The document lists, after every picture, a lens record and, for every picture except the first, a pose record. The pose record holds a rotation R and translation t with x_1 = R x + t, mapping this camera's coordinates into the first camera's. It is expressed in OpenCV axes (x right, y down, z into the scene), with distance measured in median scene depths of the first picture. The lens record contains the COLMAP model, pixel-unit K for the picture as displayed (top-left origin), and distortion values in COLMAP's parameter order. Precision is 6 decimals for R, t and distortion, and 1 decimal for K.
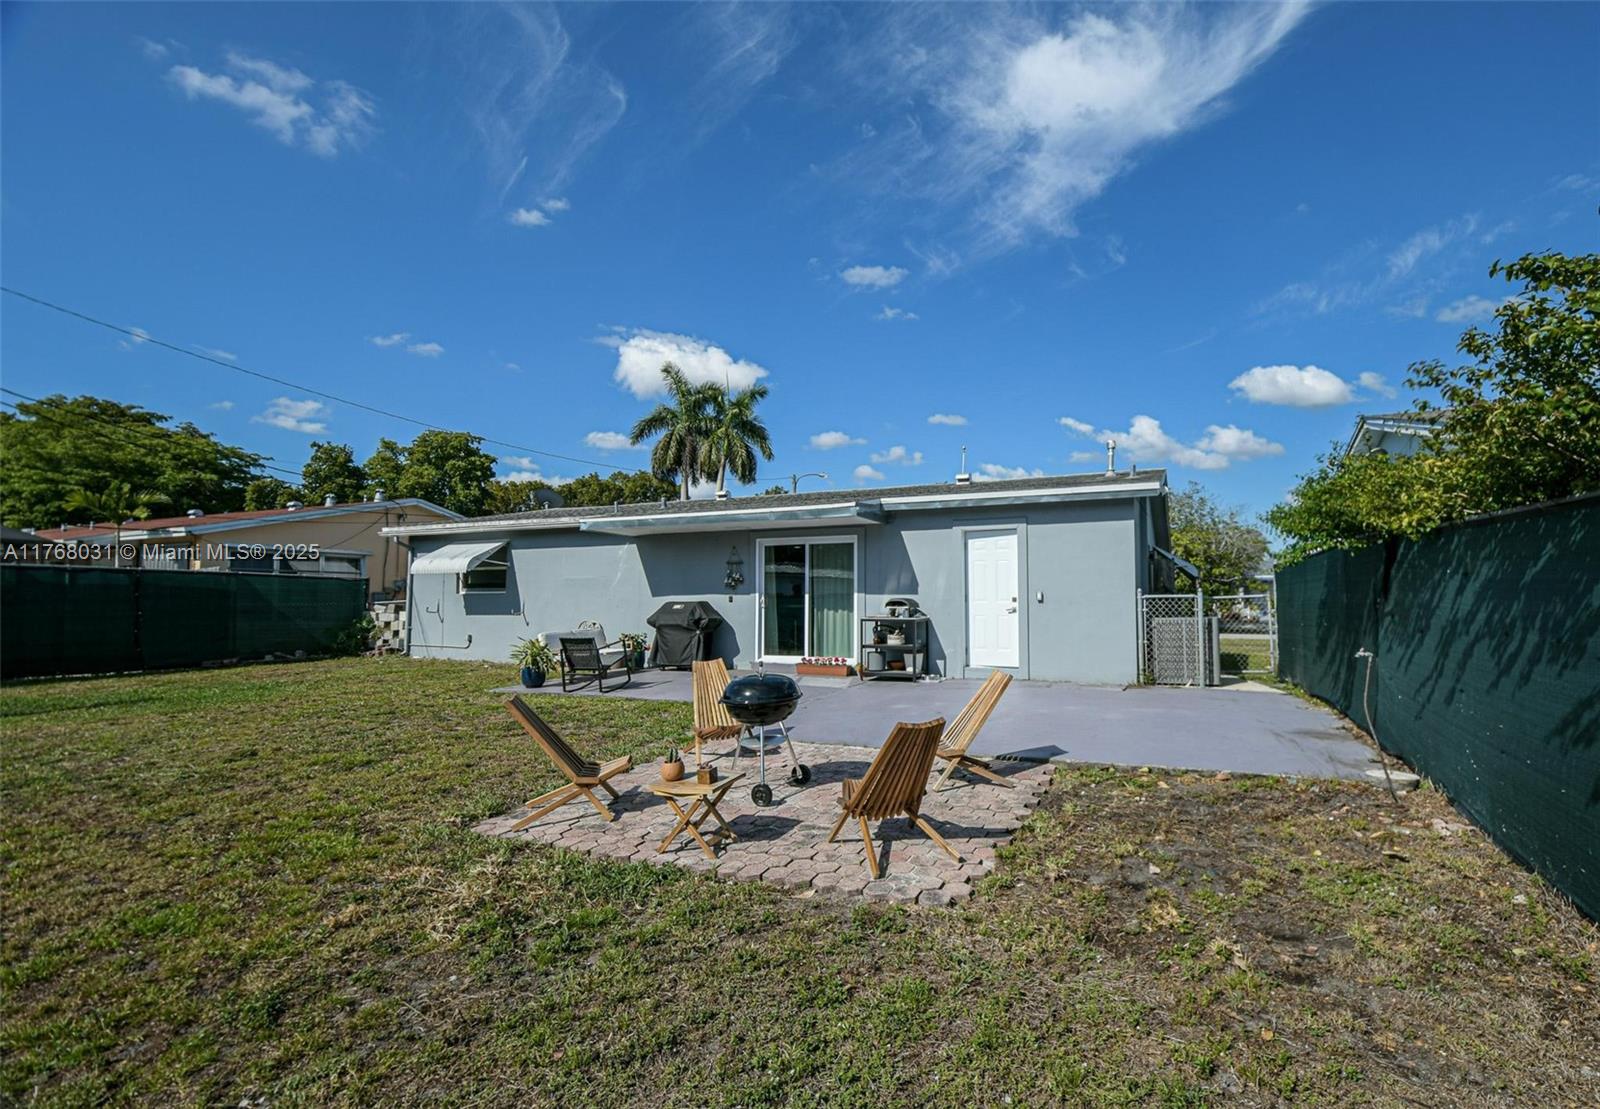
lens RADIAL K [[744.1, 0, 827.2], [0, 744.1, 589.4], [0, 0, 1]] dist [-0.000508, -0.007019]
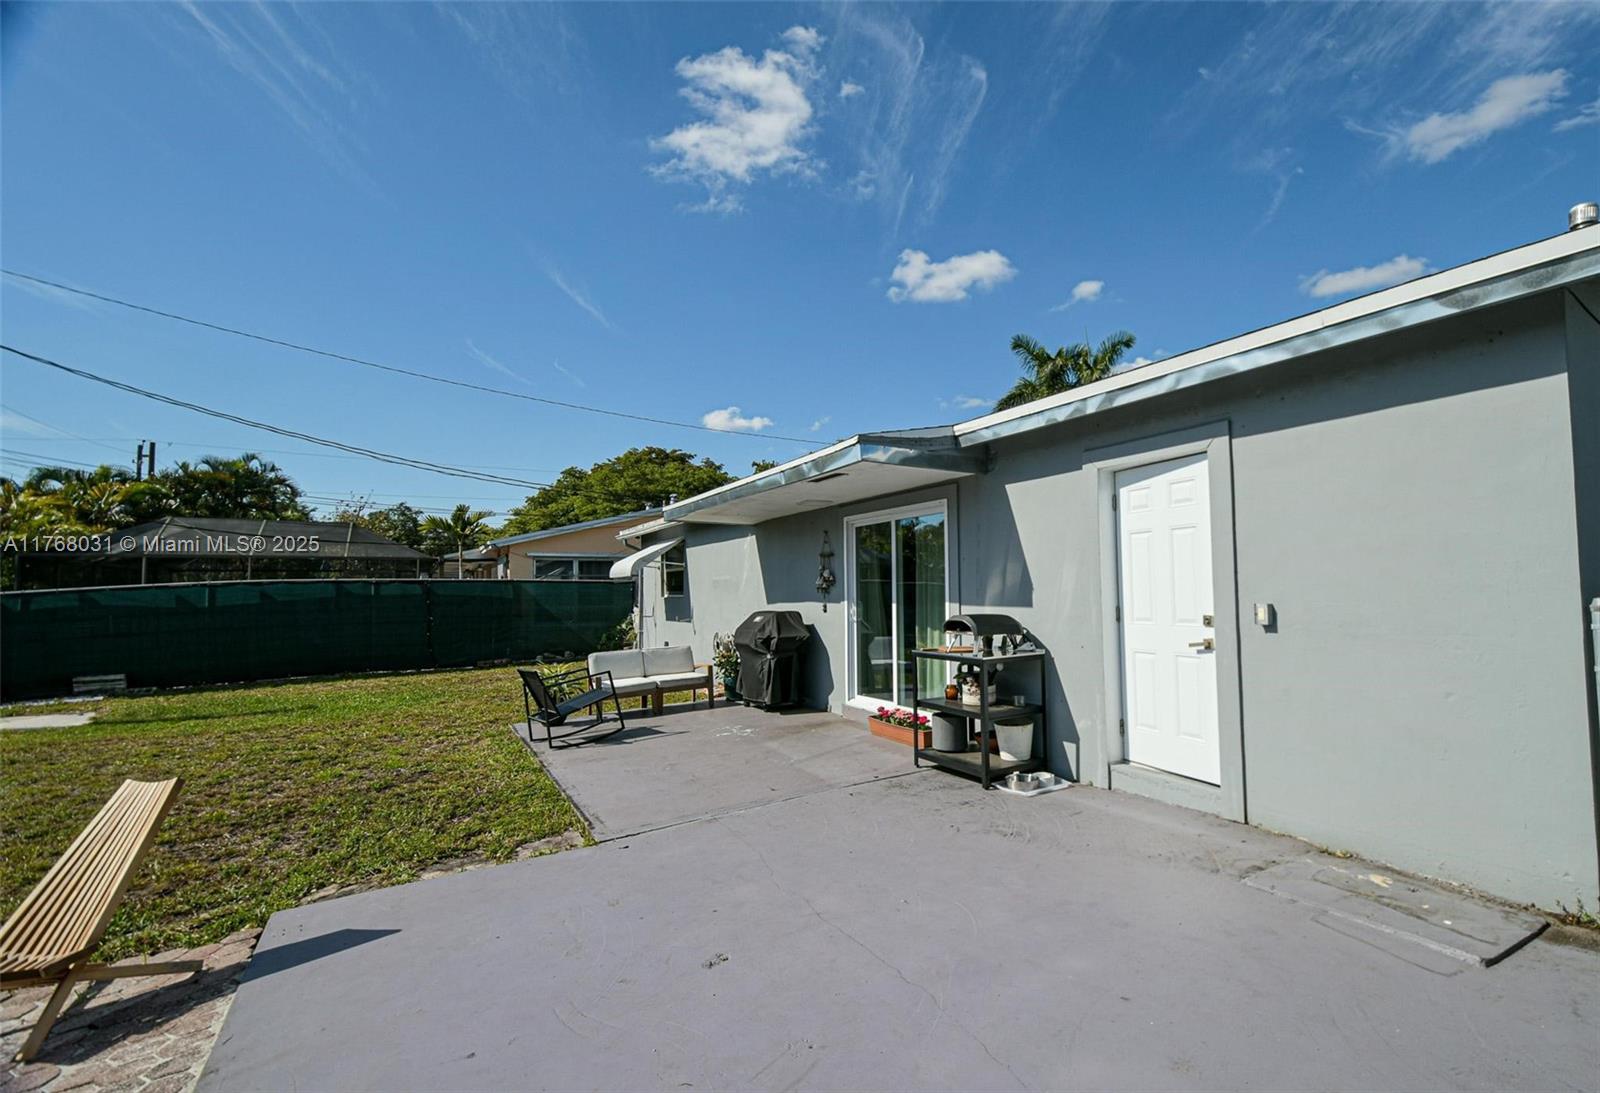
lens RADIAL K [[707.0, 0, 882.8], [0, 707.0, 557.6], [0, 0, 1]] dist [0.012304, -0.000117]
pose [[0.851633, -0.035942, -0.522905, 0.266013], [0.022436, 0.999231, -0.032143, -0.011523], [0.523658, 0.015643, 0.851785, 0.492114]]
